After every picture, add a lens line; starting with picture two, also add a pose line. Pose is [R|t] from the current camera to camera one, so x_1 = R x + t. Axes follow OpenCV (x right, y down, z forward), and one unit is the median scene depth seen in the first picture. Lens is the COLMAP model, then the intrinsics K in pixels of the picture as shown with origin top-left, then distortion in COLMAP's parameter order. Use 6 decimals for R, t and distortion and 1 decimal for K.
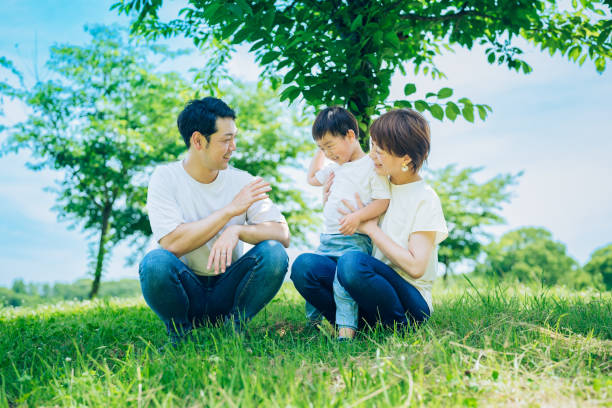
lens RADIAL K [[803.5, 0, 306.0], [0, 803.5, 197.0], [0, 0, 1]] dist [-0.196722, 0.972014]
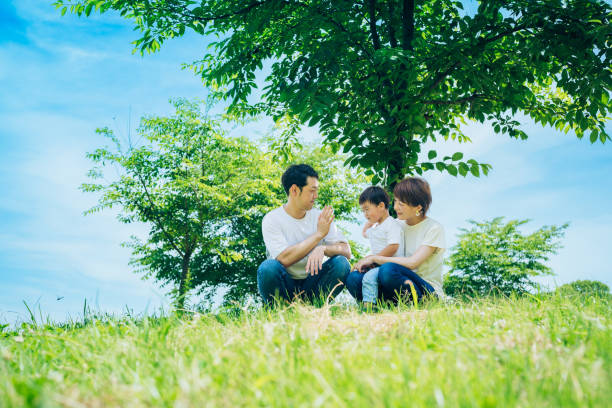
lens RADIAL K [[803.5, 0, 306.0], [0, 803.5, 197.0], [0, 0, 1]] dist [-0.196722, 0.972014]
pose [[0.997750, -0.011249, -0.066091, -0.000689], [0.006508, 0.997418, -0.071520, 0.027160], [0.066725, 0.070928, 0.995247, -0.285585]]
